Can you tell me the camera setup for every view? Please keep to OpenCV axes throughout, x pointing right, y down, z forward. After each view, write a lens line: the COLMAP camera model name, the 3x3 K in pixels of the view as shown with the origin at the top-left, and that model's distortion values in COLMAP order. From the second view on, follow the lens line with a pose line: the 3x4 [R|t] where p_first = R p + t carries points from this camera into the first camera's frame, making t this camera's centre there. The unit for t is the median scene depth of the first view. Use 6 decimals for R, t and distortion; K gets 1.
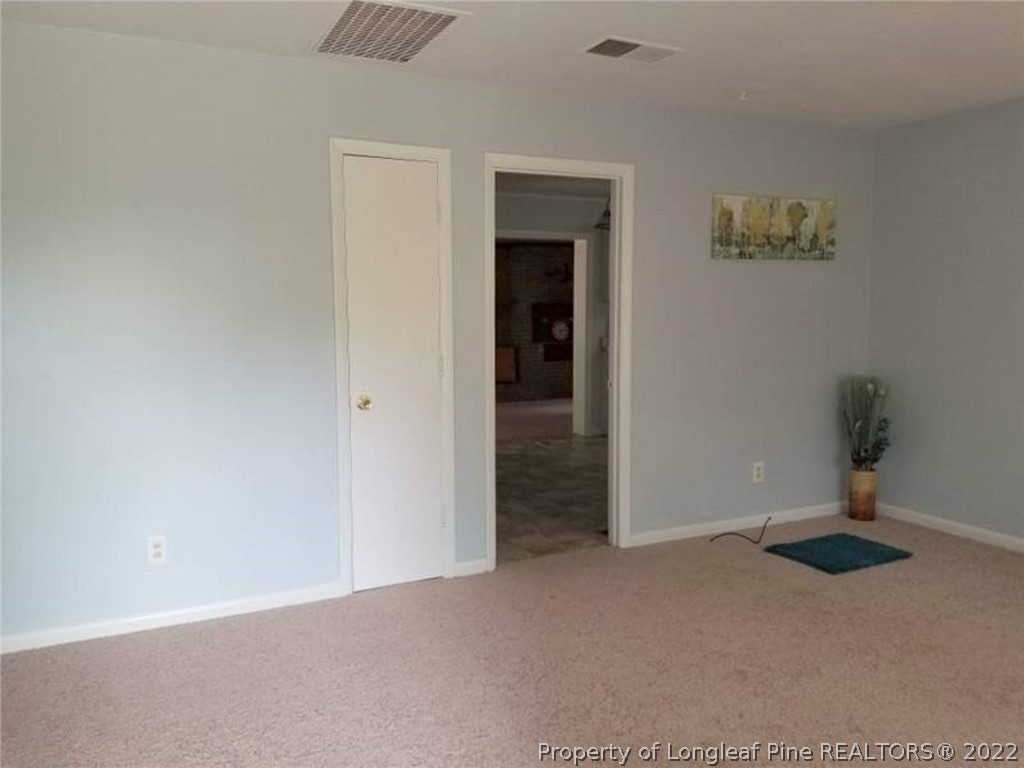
lens RADIAL K [[804.0, 0, 511.7], [0, 804.0, 368.4], [0, 0, 1]] dist [0.075112, -0.130118]
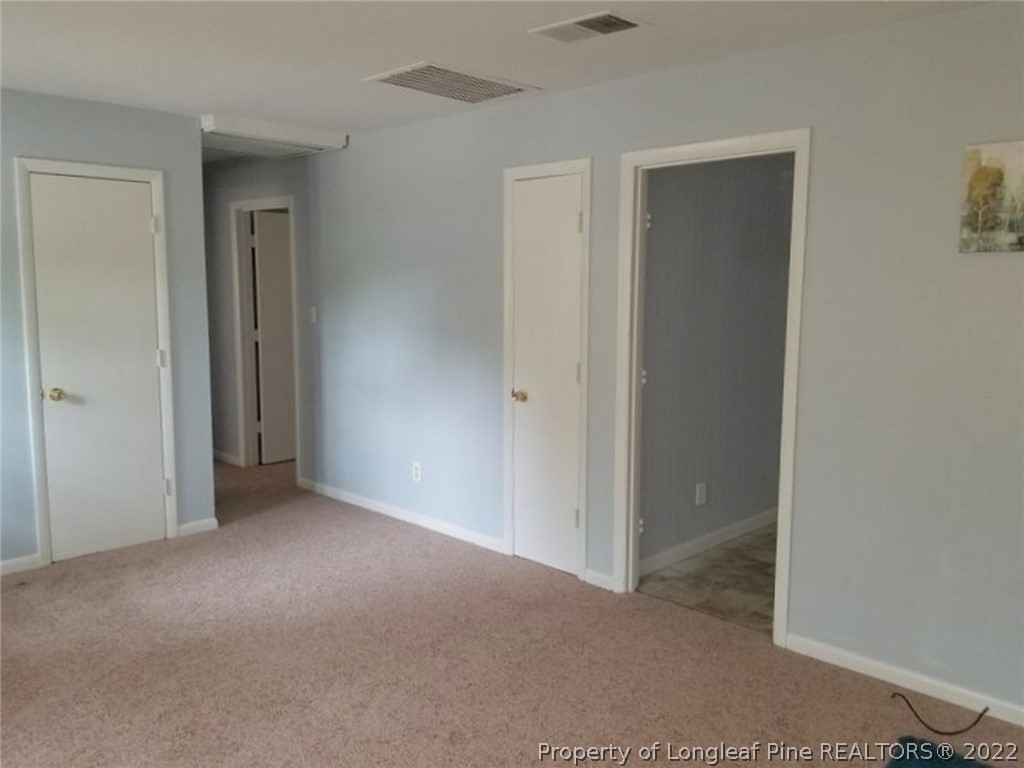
lens RADIAL K [[804.0, 0, 492.2], [0, 804.0, 388.0], [0, 0, 1]] dist [0.075112, -0.130118]
pose [[0.324713, 0.122875, -0.937797, 0.702042], [-0.091541, 0.990953, 0.098144, -0.061741], [0.941372, 0.053979, 0.333024, 0.462923]]
